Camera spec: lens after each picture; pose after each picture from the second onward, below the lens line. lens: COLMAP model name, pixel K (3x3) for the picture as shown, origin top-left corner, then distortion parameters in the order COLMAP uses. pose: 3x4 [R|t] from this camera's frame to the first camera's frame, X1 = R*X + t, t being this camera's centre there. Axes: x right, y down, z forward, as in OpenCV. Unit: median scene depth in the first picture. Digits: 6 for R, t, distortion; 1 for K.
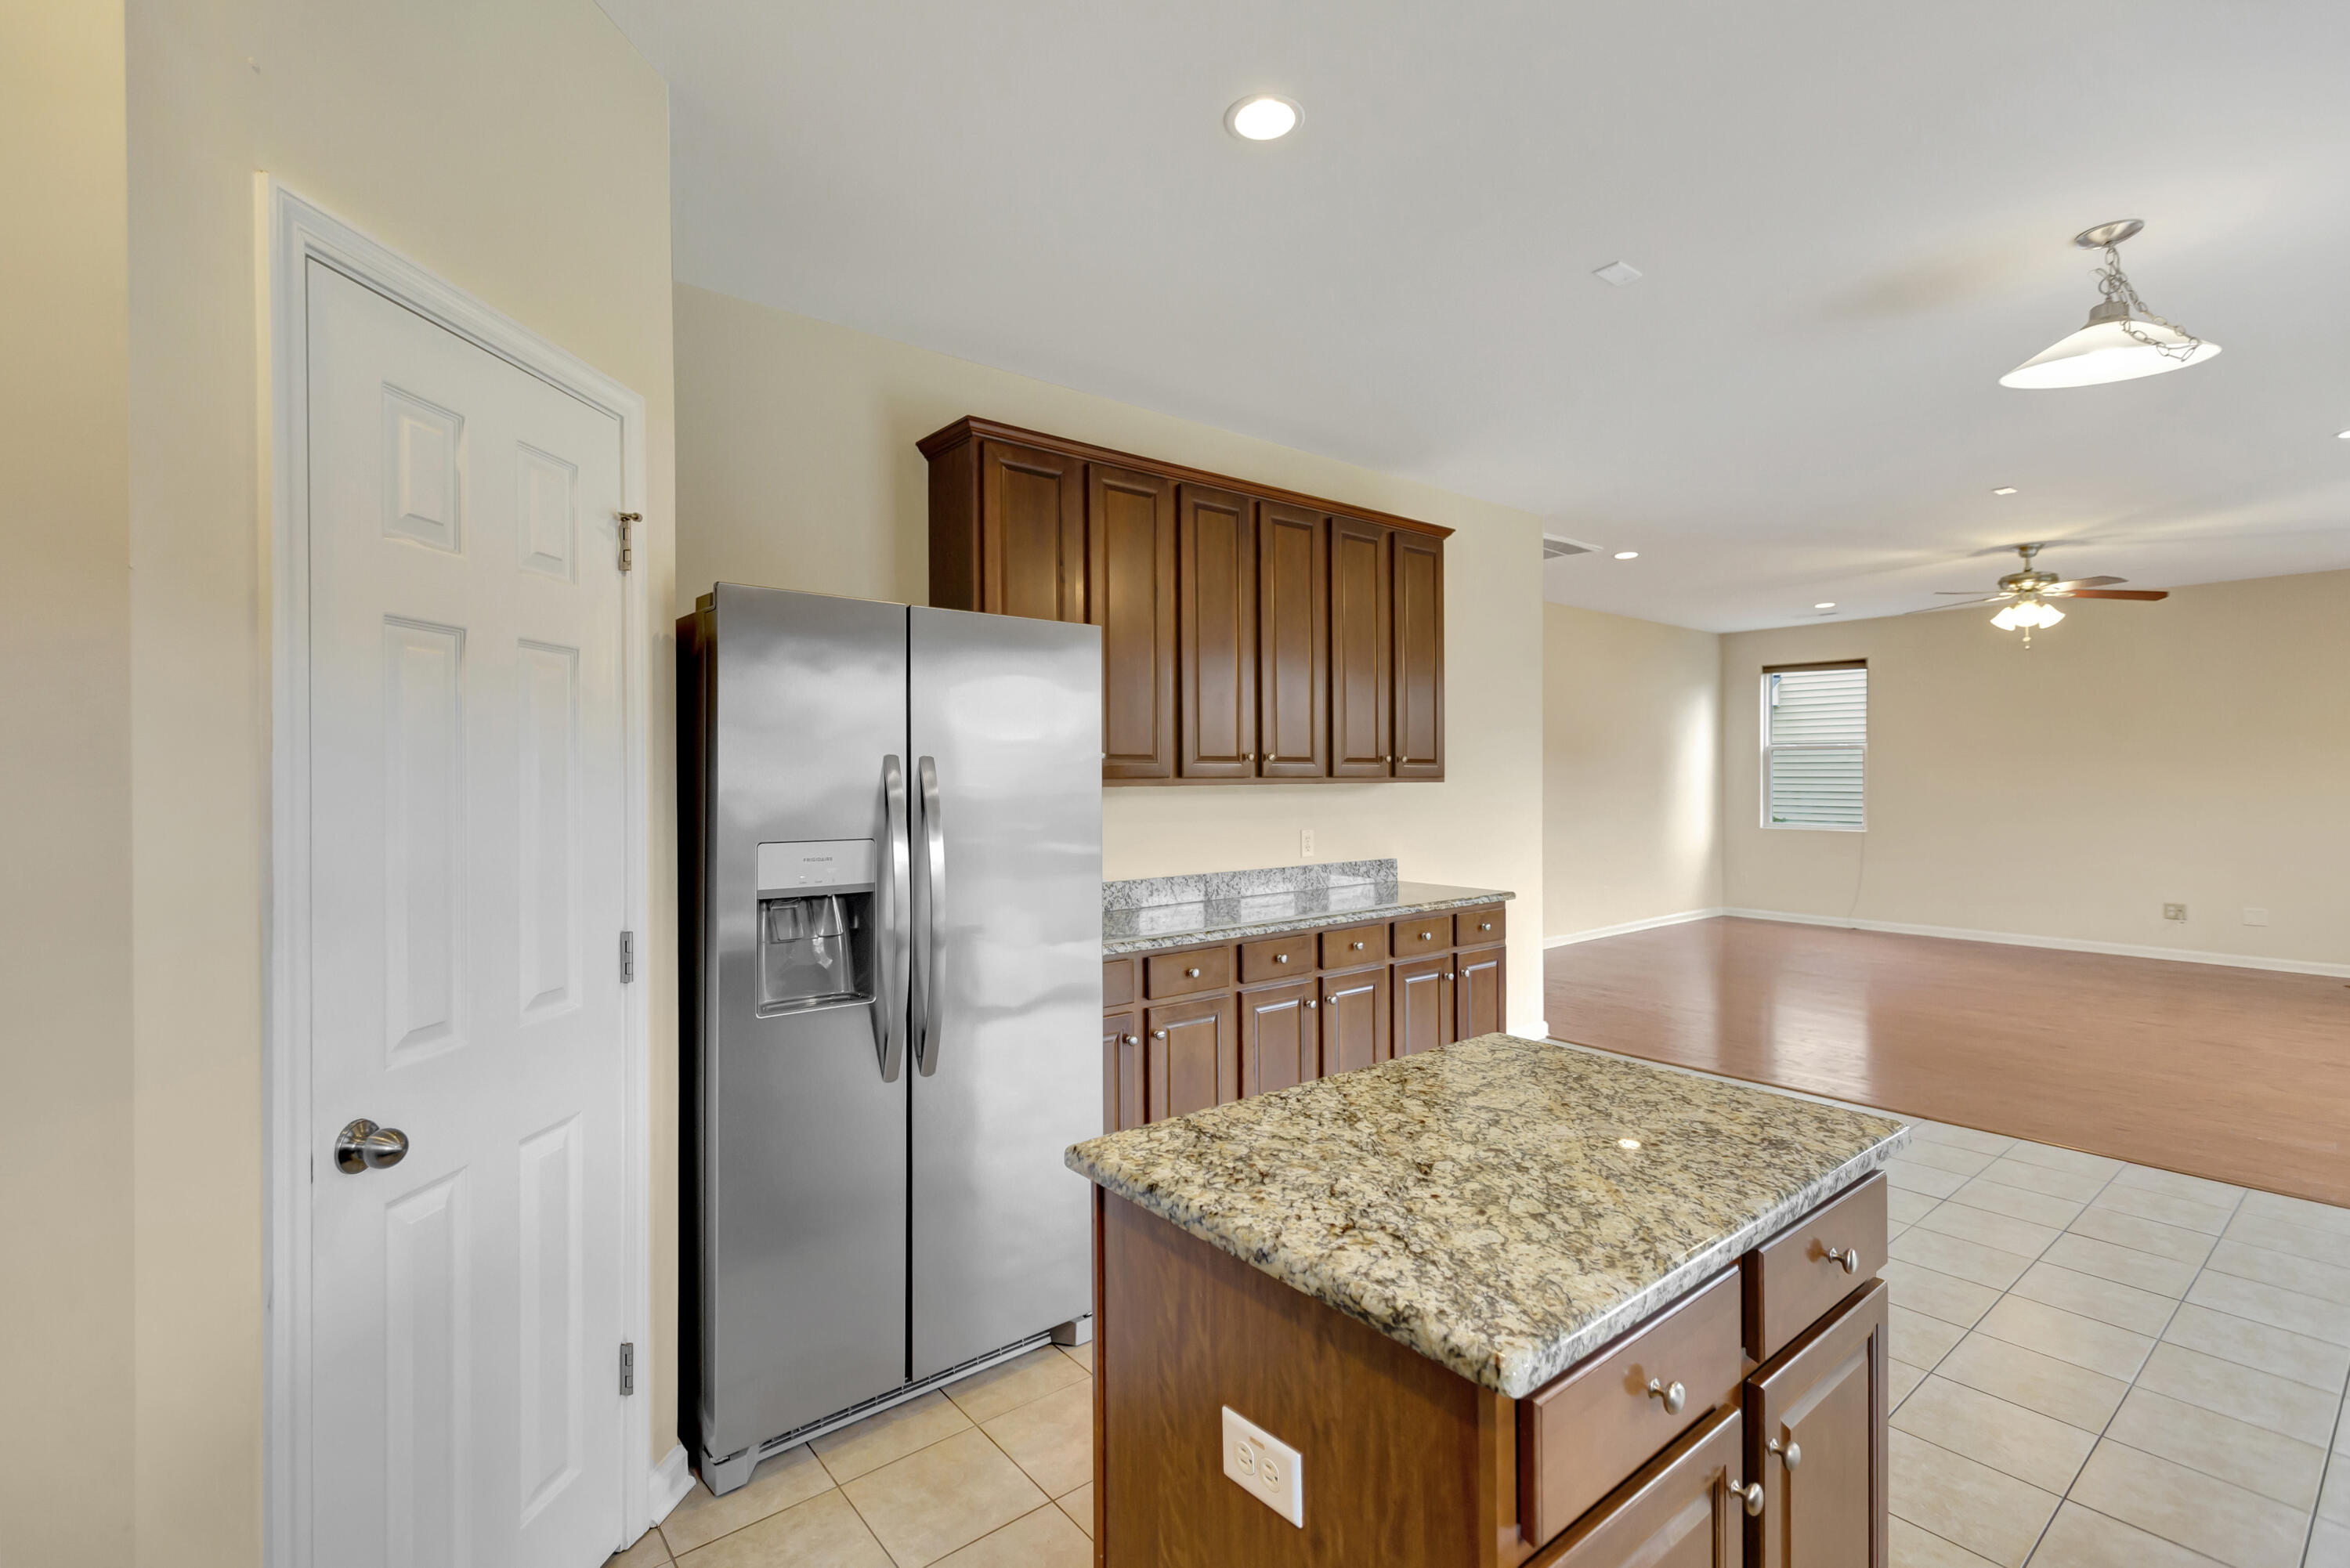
lens RADIAL K [[1063.2, 0, 1178.8], [0, 1063.2, 767.3], [0, 0, 1]] dist [-0.001727, -0.000346]
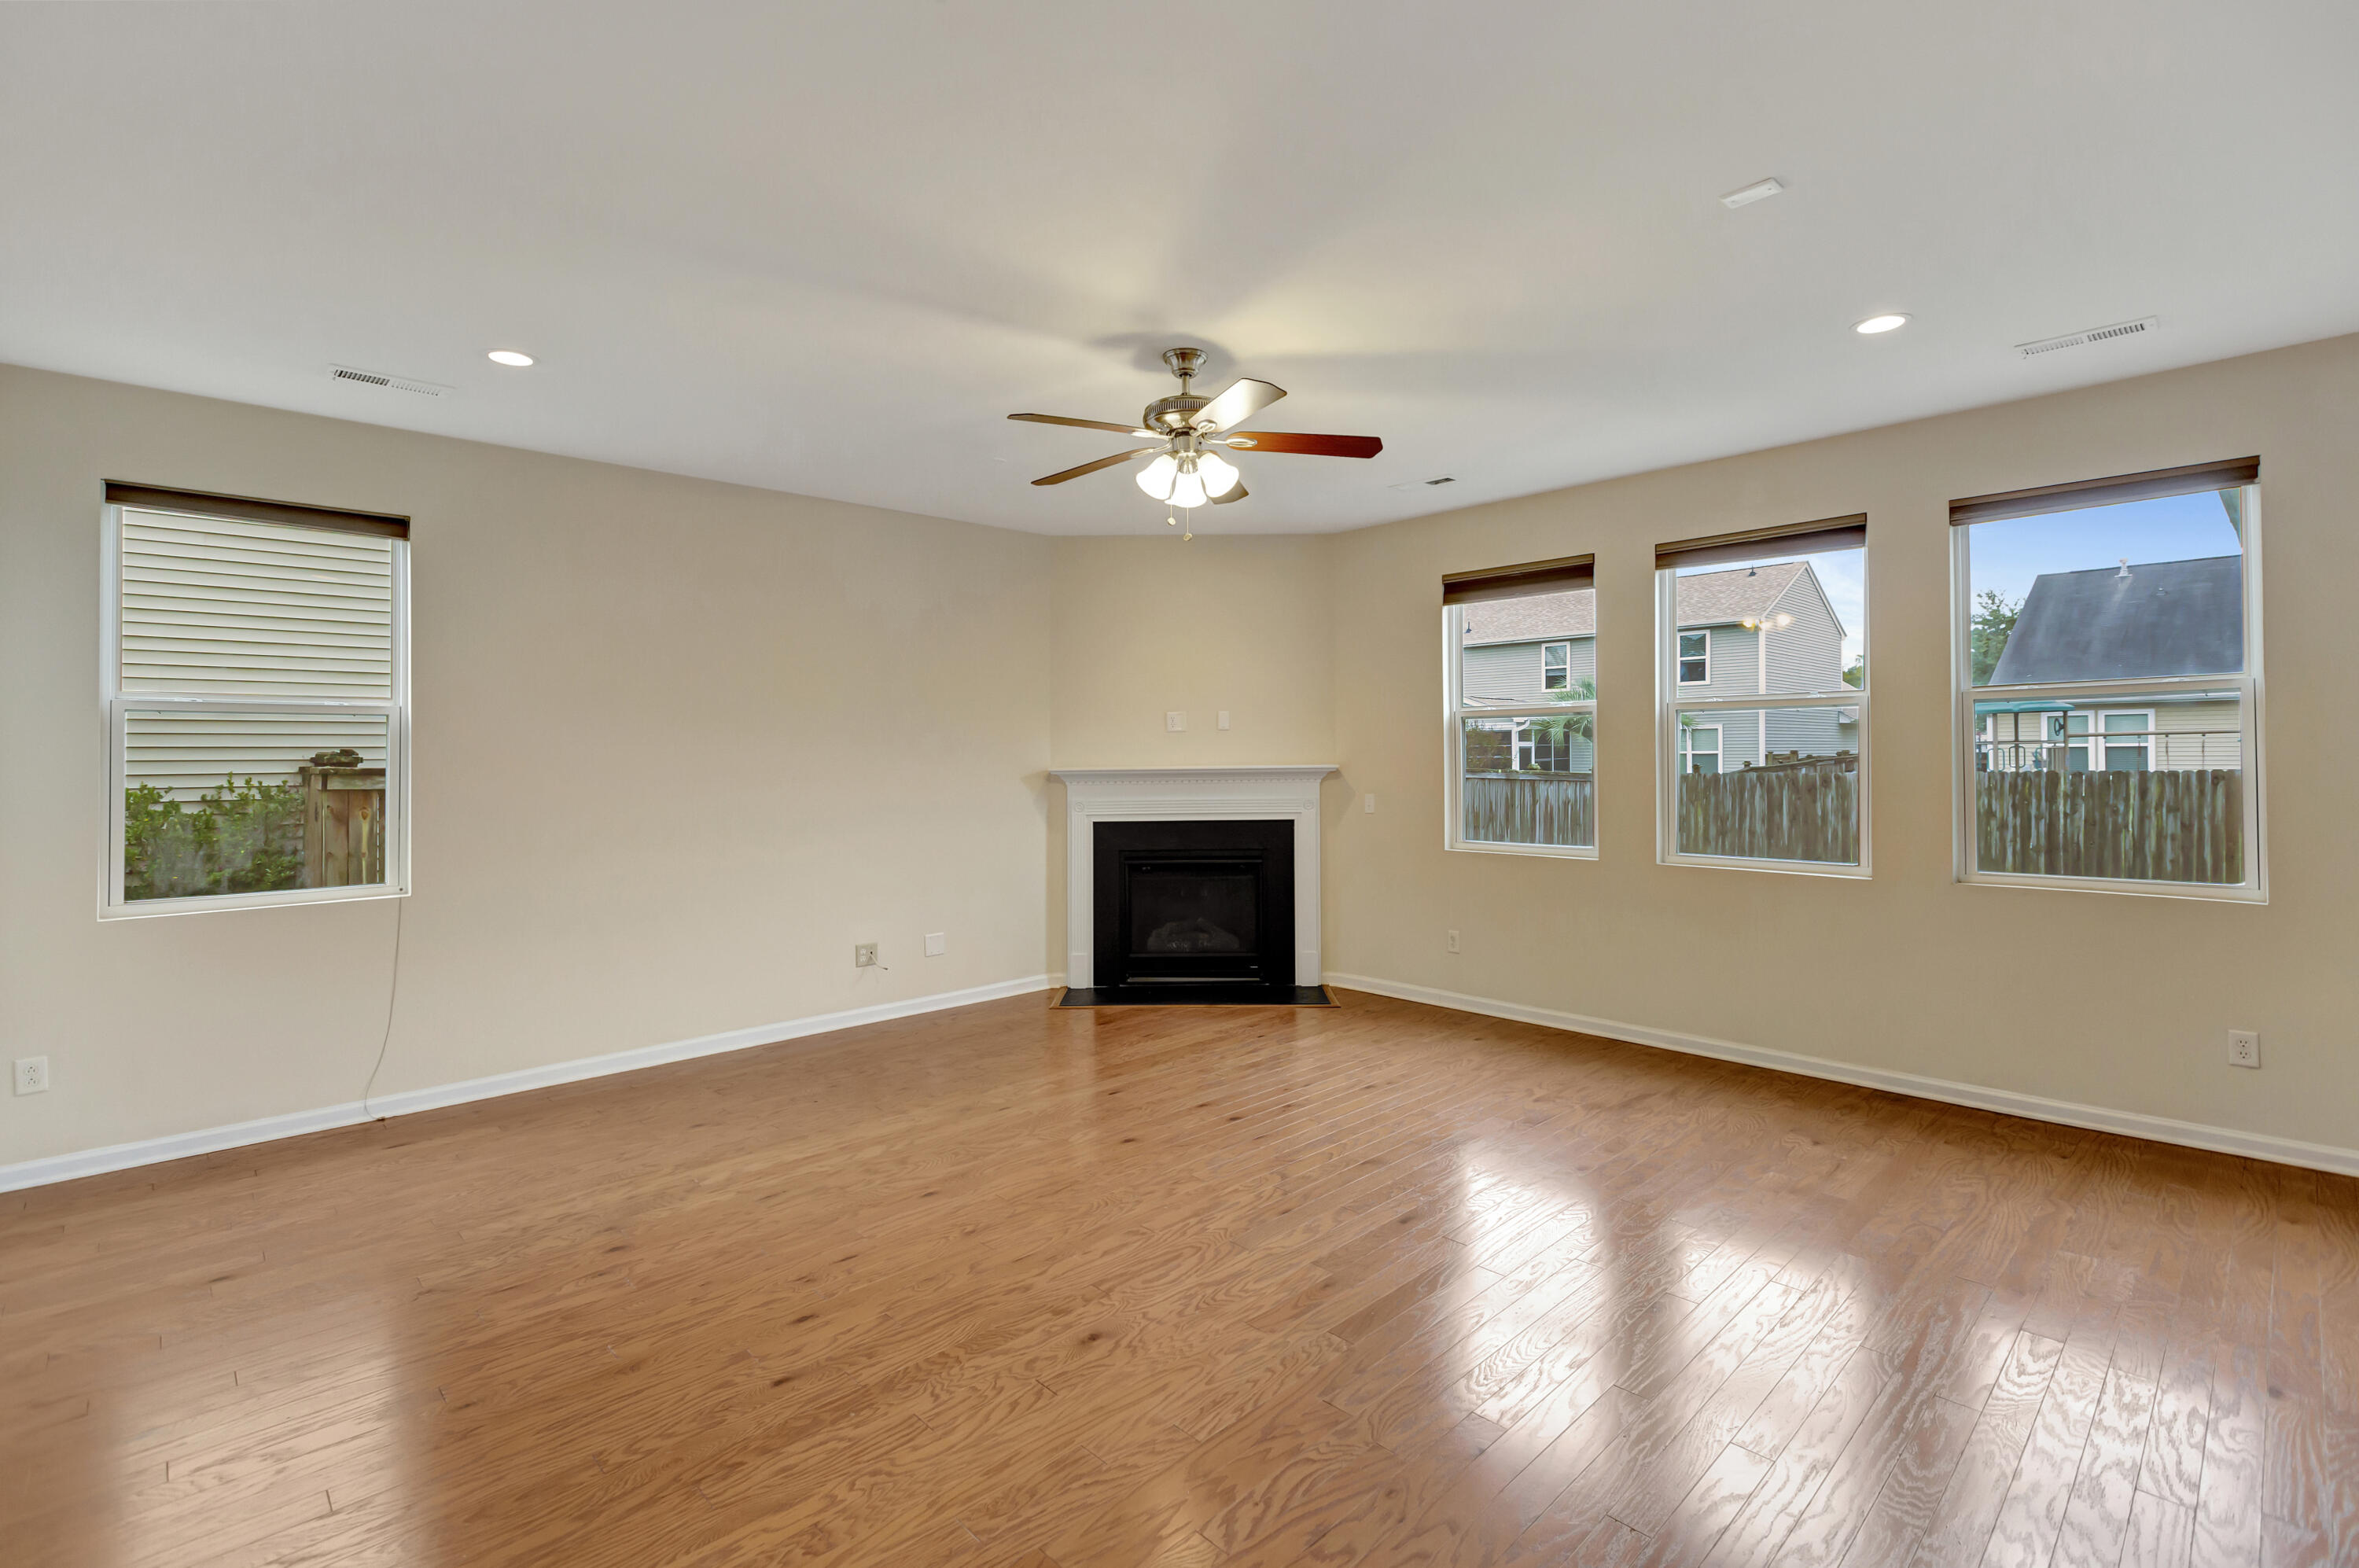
lens RADIAL K [[1074.3, 0, 1178.0], [0, 1074.3, 734.8], [0, 0, 1]] dist [0.002616, 0.000712]
pose [[-0.080701, 0.024255, 0.996443, 1.067152], [0.003316, 0.999705, -0.024066, 0.024267], [-0.996733, 0.001362, -0.080757, 4.765977]]
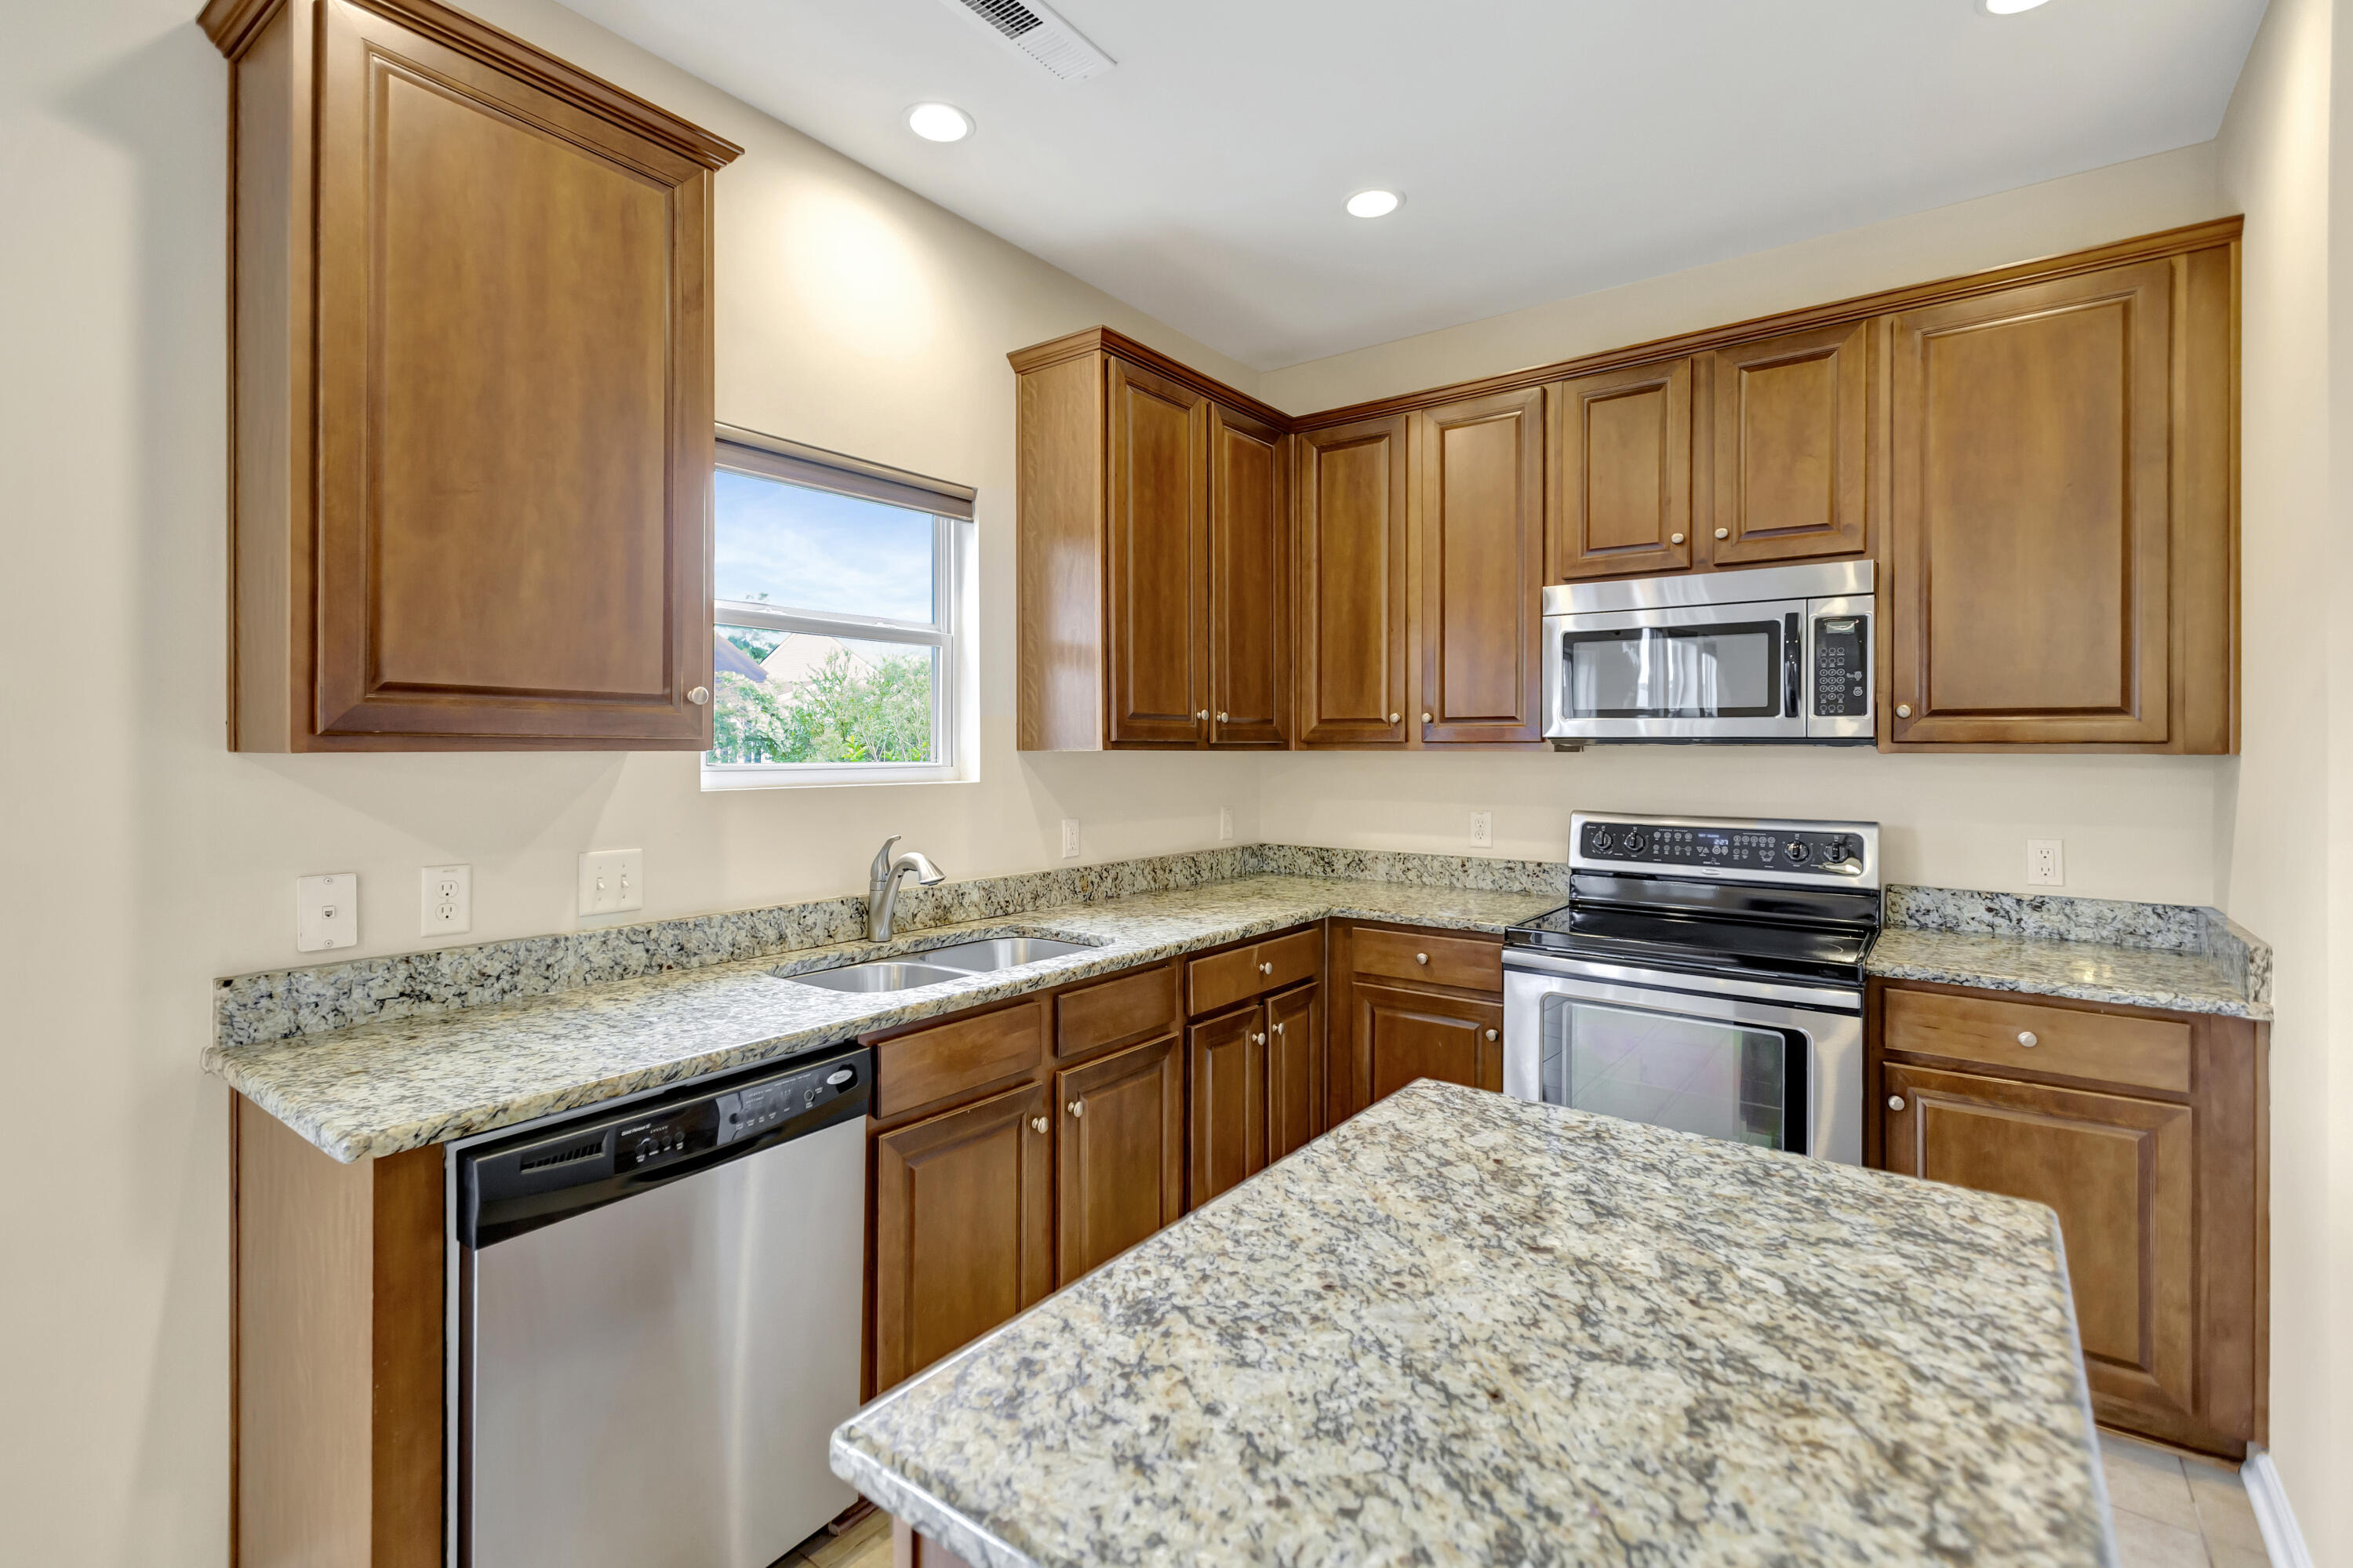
lens RADIAL K [[1076.5, 0, 1168.2], [0, 1076.5, 752.9], [0, 0, 1]] dist [0.004136, 0.000639]
pose [[-0.970561, 0.002648, -0.240839, 0.694801], [0.002352, 0.999996, 0.001515, 0.029104], [0.240842, 0.000903, -0.970564, 1.600646]]
